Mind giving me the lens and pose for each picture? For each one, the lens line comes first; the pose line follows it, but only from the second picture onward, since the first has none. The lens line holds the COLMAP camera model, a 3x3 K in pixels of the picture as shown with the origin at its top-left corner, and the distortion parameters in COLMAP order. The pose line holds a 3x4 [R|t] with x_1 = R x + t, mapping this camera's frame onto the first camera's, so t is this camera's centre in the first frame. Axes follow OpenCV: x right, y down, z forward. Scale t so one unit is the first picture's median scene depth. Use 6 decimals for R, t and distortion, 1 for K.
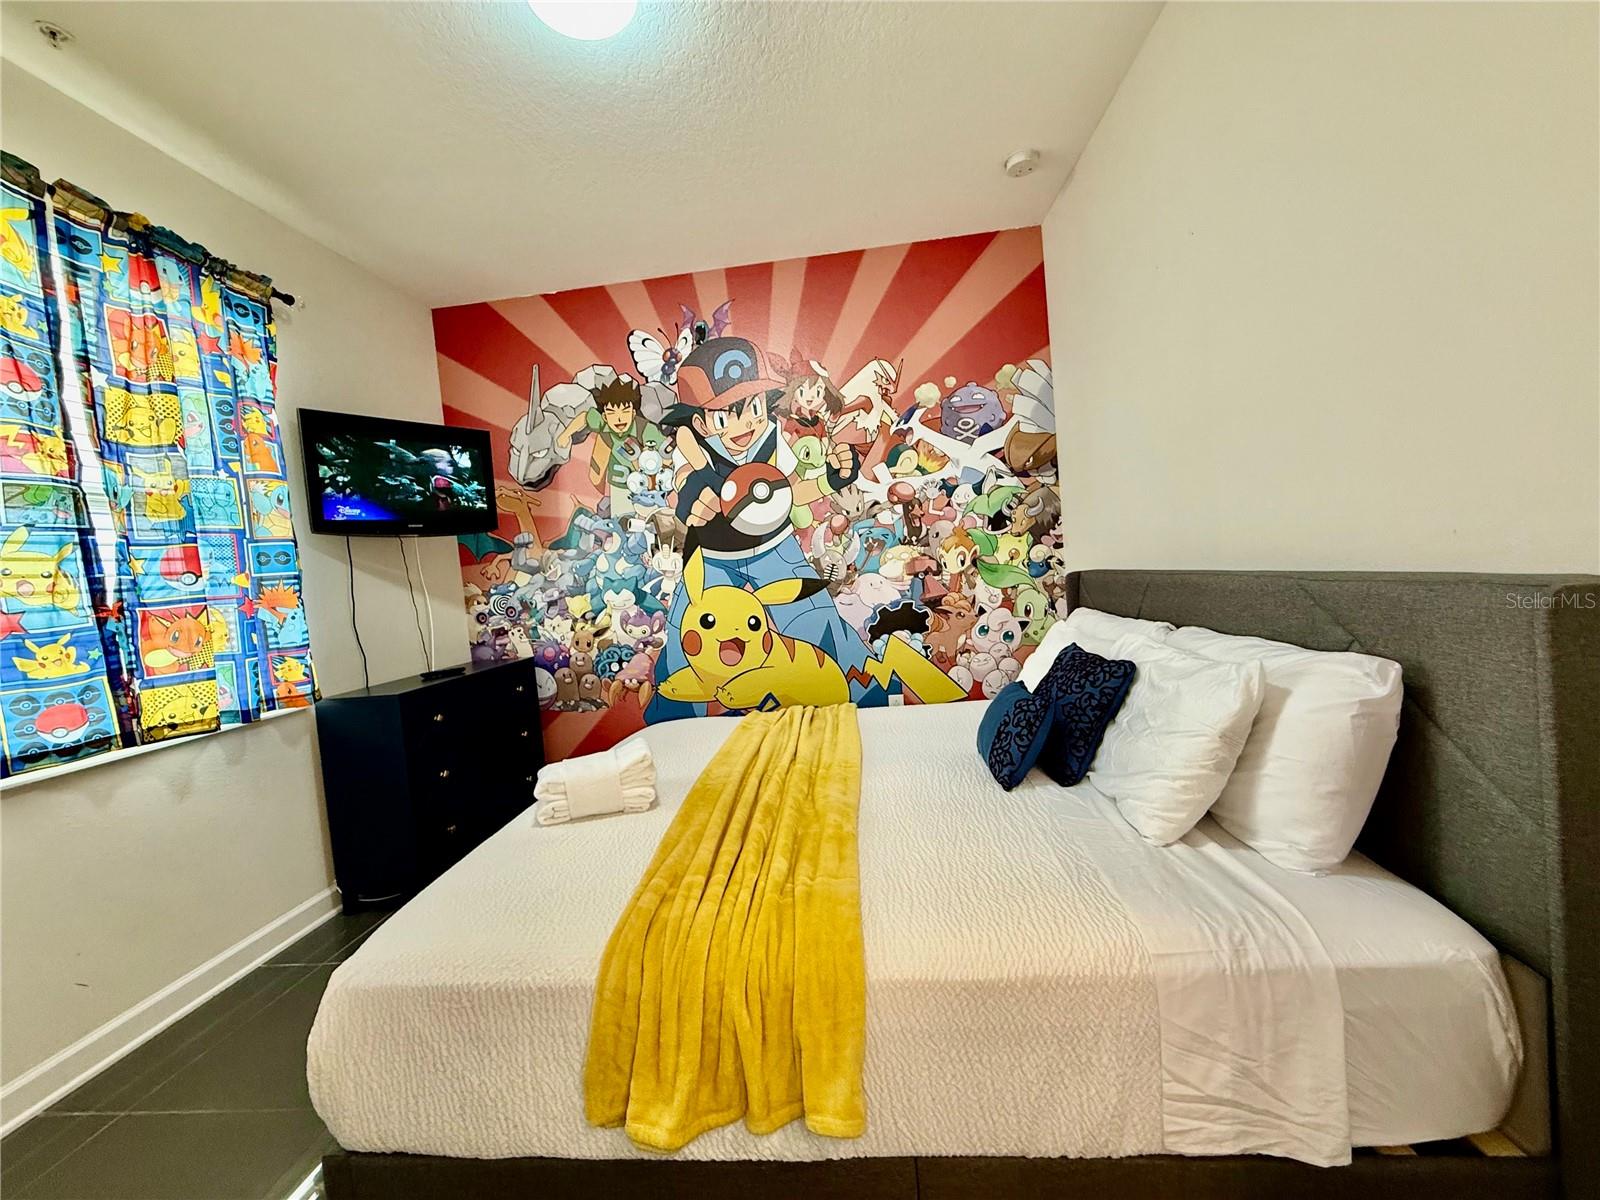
lens RADIAL K [[640.7, 0, 787.2], [0, 640.7, 600.4], [0, 0, 1]] dist [0.000135, -0.000362]
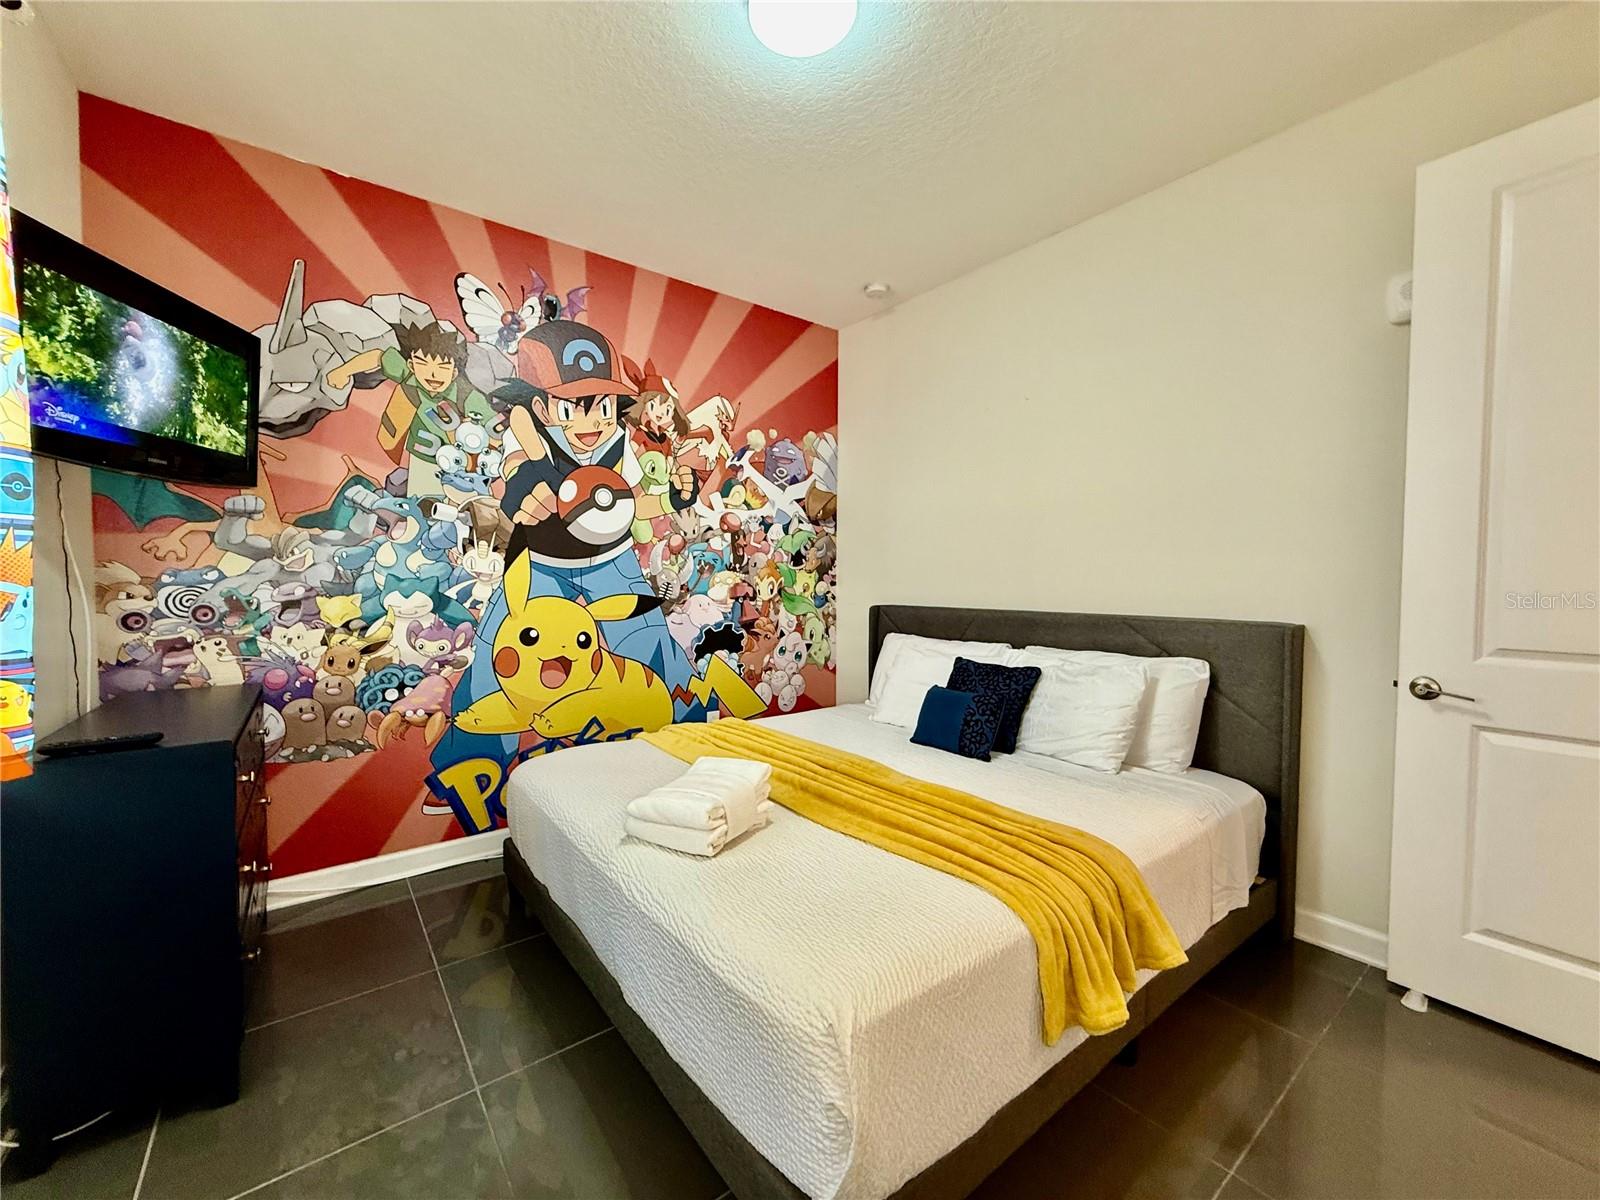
lens RADIAL K [[640.7, 0, 799.1], [0, 640.7, 599.9], [0, 0, 1]] dist [0.000135, -0.000362]
pose [[0.724256, 0.066522, 0.686315, -0.464085], [-0.035027, 0.997600, -0.059730, 0.022751], [-0.688641, 0.019220, 0.724848, 0.135575]]
